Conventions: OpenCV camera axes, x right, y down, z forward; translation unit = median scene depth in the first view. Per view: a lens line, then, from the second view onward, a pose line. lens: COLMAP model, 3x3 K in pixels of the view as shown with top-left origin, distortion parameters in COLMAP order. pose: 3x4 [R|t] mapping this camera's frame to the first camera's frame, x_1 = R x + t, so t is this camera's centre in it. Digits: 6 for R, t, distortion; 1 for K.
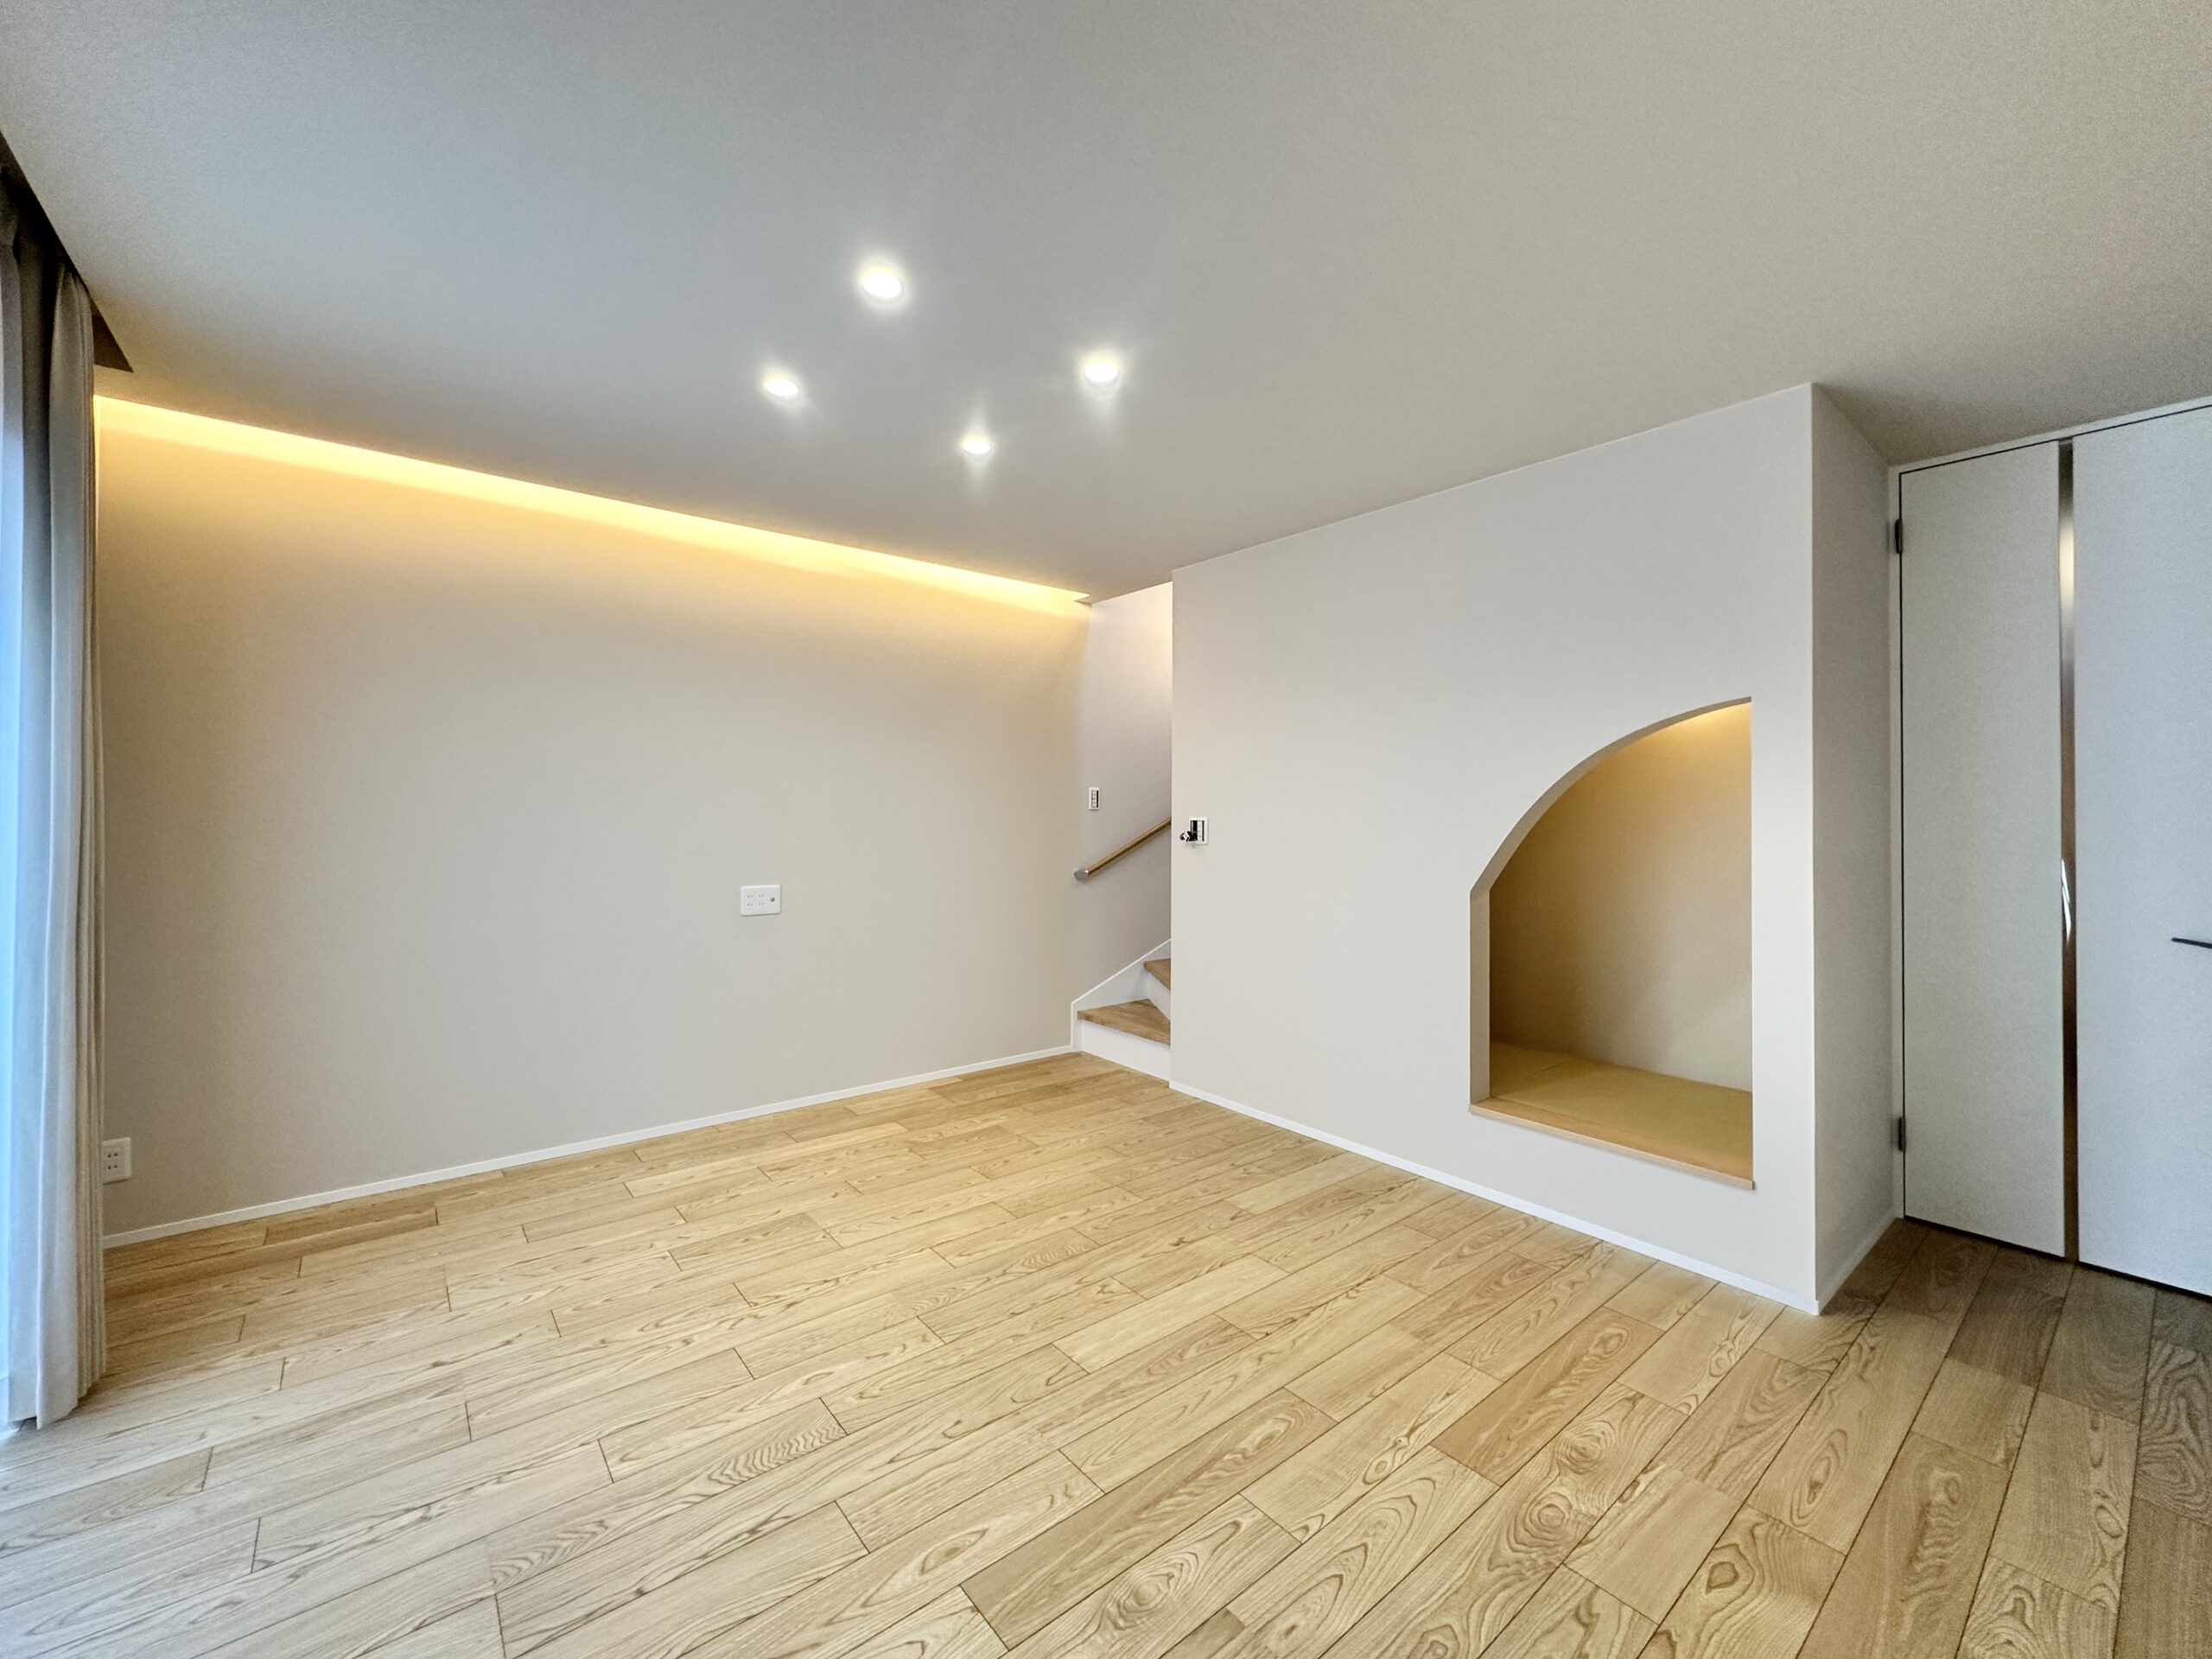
lens RADIAL K [[893.5, 0, 1101.3], [0, 893.5, 810.8], [0, 0, 1]] dist [0.001783, -0.000650]
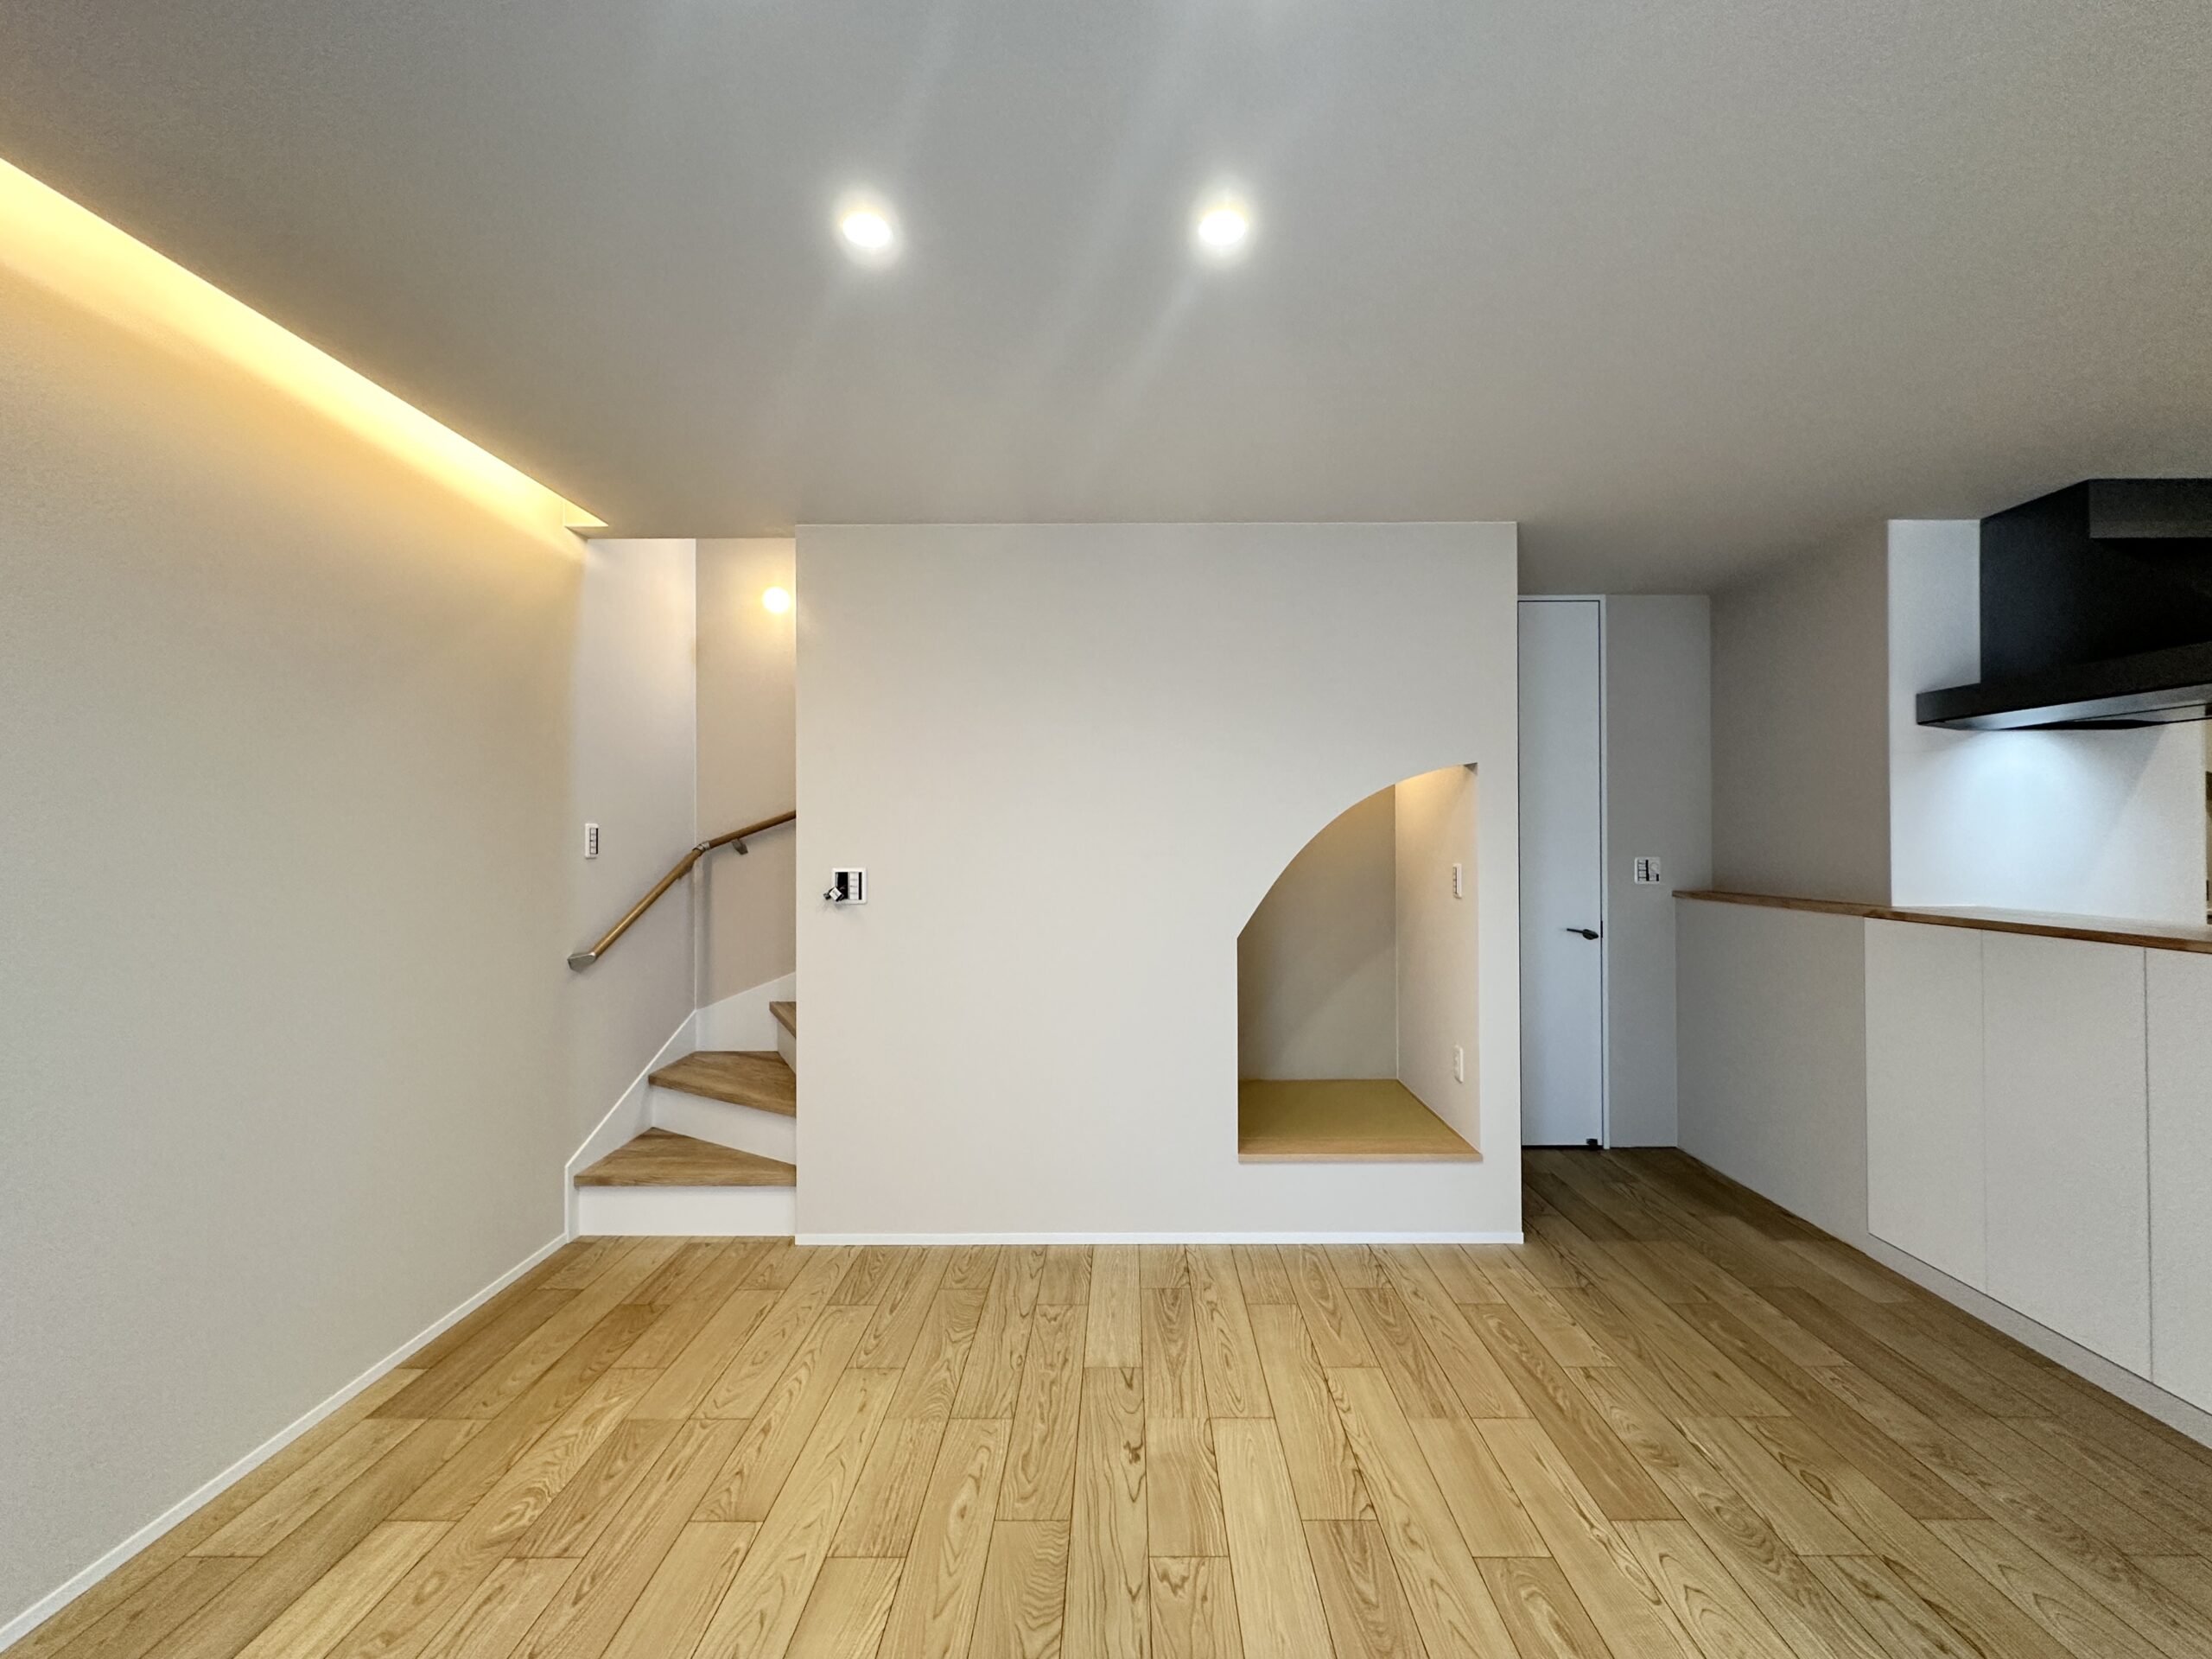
lens RADIAL K [[893.5, 0, 1110.0], [0, 893.5, 837.7], [0, 0, 1]] dist [0.001783, -0.000650]
pose [[0.635659, -0.007807, 0.771931, -0.409192], [0.006678, 0.999967, 0.004614, -0.024330], [-0.771941, 0.002222, 0.635690, 0.451997]]
